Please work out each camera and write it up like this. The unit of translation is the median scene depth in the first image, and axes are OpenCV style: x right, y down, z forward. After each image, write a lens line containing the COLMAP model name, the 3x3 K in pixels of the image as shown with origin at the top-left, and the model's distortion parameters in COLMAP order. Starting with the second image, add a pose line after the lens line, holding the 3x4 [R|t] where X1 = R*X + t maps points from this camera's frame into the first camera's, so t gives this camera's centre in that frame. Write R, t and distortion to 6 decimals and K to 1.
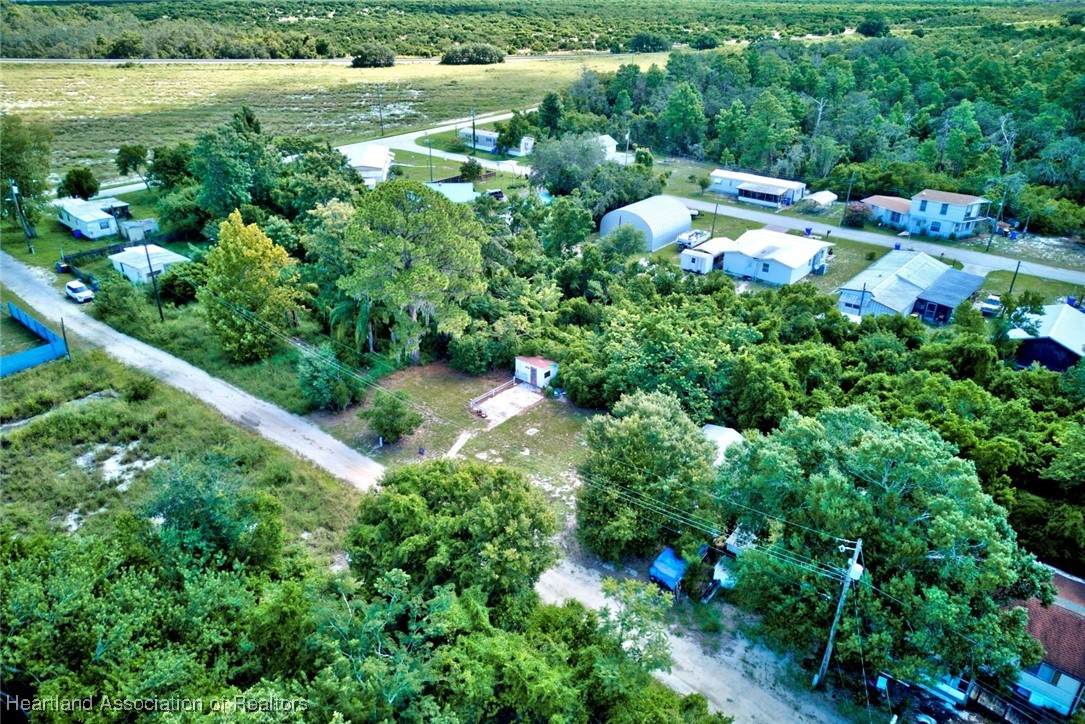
lens RADIAL K [[753.4, 0, 542.5], [0, 753.4, 362.0], [0, 0, 1]] dist [0.057779, -0.044233]
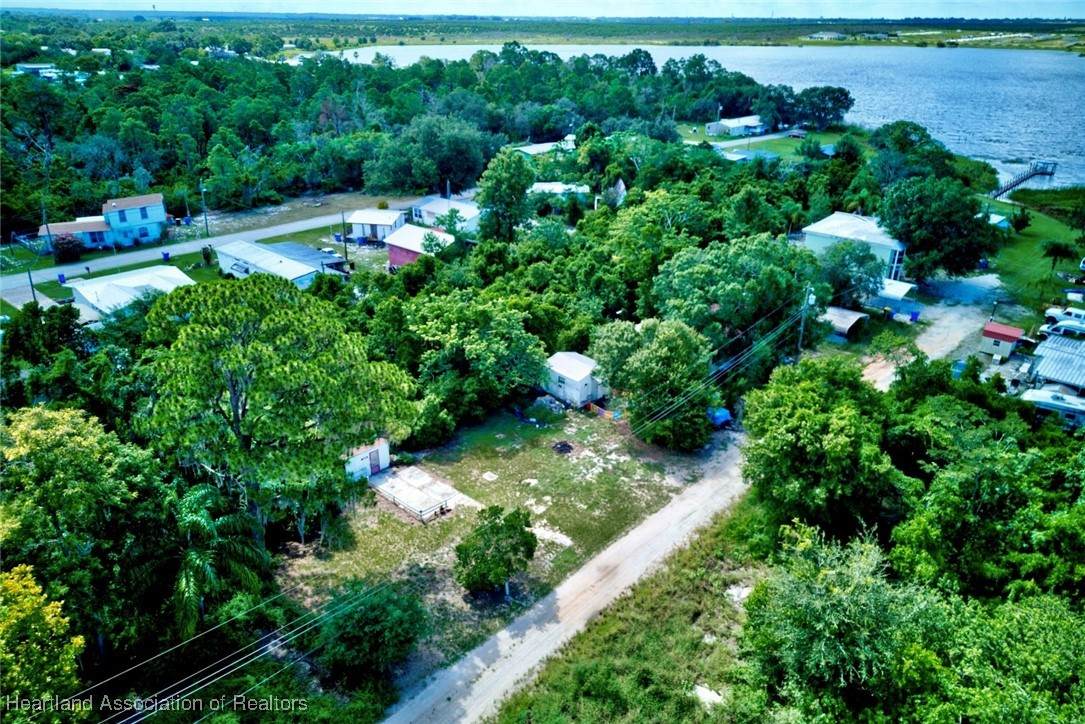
lens RADIAL K [[753.4, 0, 542.5], [0, 753.4, 362.0], [0, 0, 1]] dist [0.057779, -0.044233]
pose [[0.037458, -0.414623, 0.909222, -0.413201], [0.436277, 0.825354, 0.358404, -0.166123], [-0.899032, 0.383248, 0.211806, 0.397115]]
